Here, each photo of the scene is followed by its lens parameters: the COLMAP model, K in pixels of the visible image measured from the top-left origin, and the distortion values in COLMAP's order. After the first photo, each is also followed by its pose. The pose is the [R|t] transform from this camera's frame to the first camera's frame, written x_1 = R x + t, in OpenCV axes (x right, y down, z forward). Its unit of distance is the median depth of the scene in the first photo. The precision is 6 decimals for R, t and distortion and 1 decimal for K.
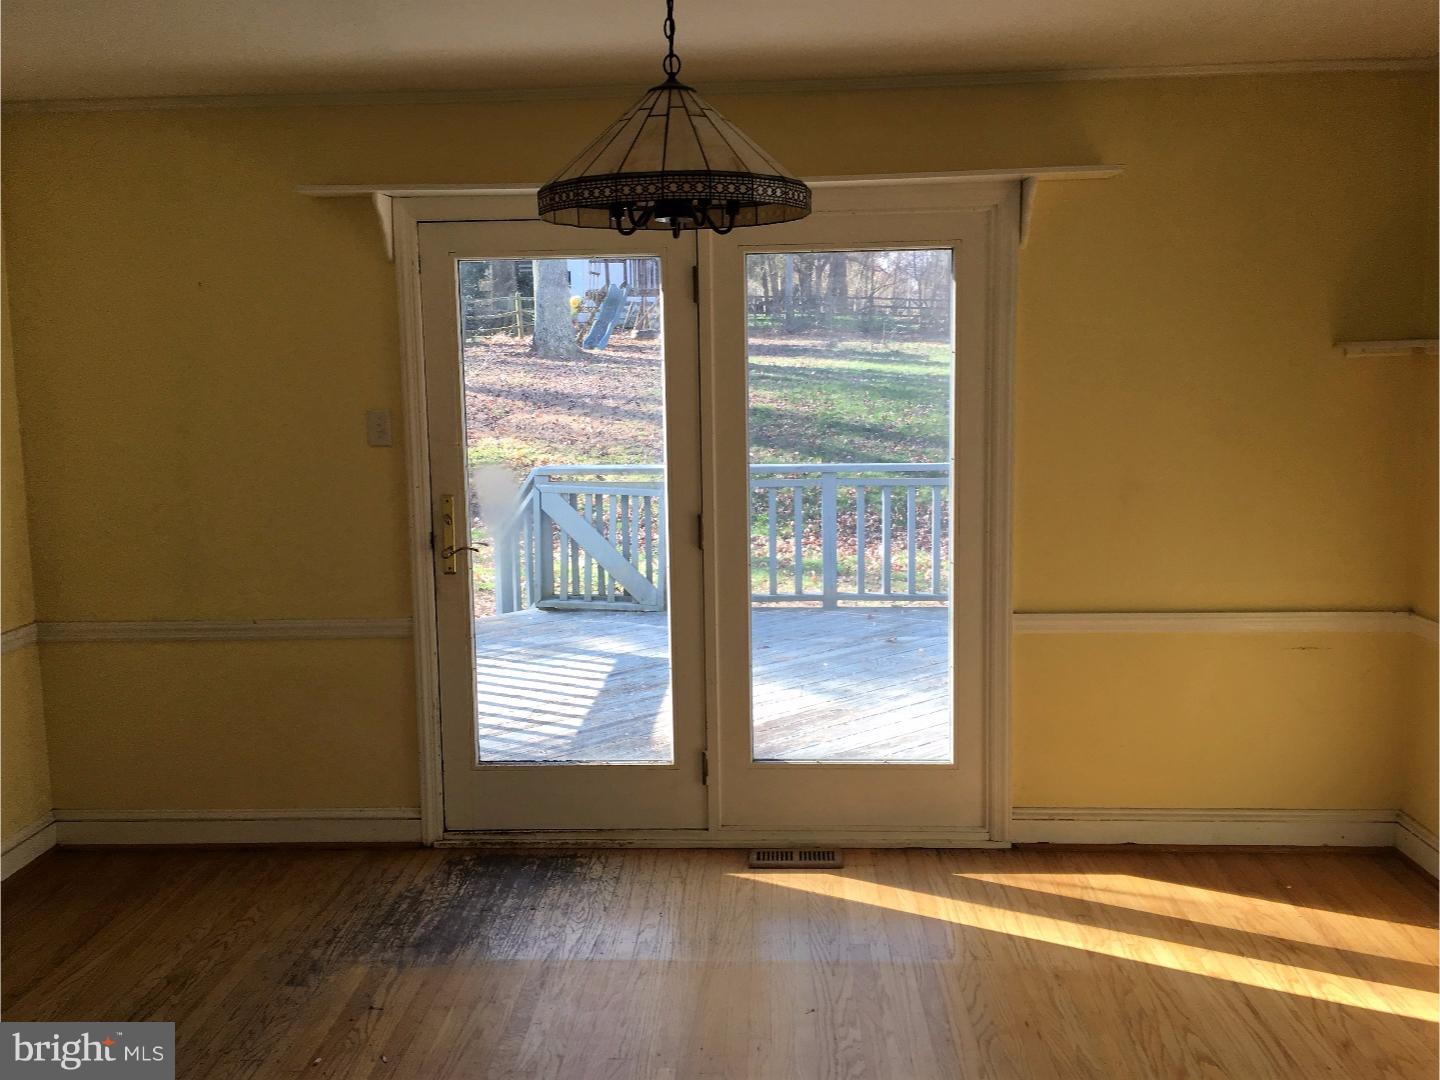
lens RADIAL K [[1359.8, 0, 716.8], [0, 1359.8, 524.5], [0, 0, 1]] dist [0.099487, -0.161183]
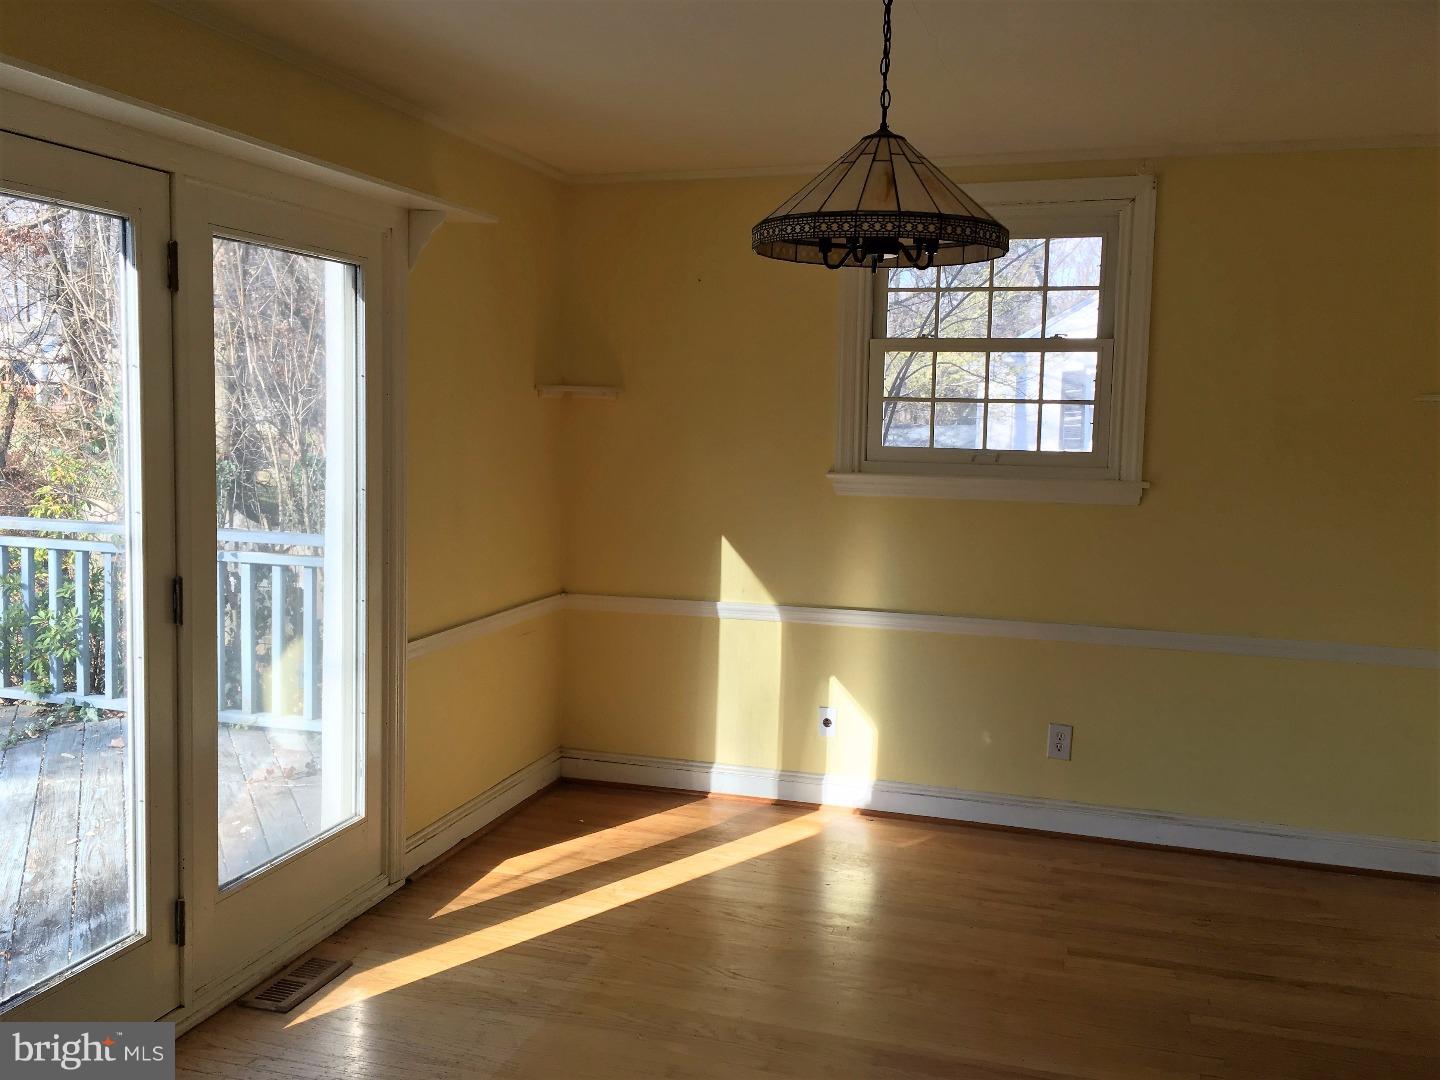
lens RADIAL K [[1357.7, 0, 720.0], [0, 1357.7, 540.0], [0, 0, 1]] dist [0.672397, -1.245086]
pose [[0.227853, -0.075208, 0.970787, -0.750615], [0.088096, 0.994516, 0.056370, -0.048568], [-0.969702, 0.072678, 0.233229, 0.556579]]
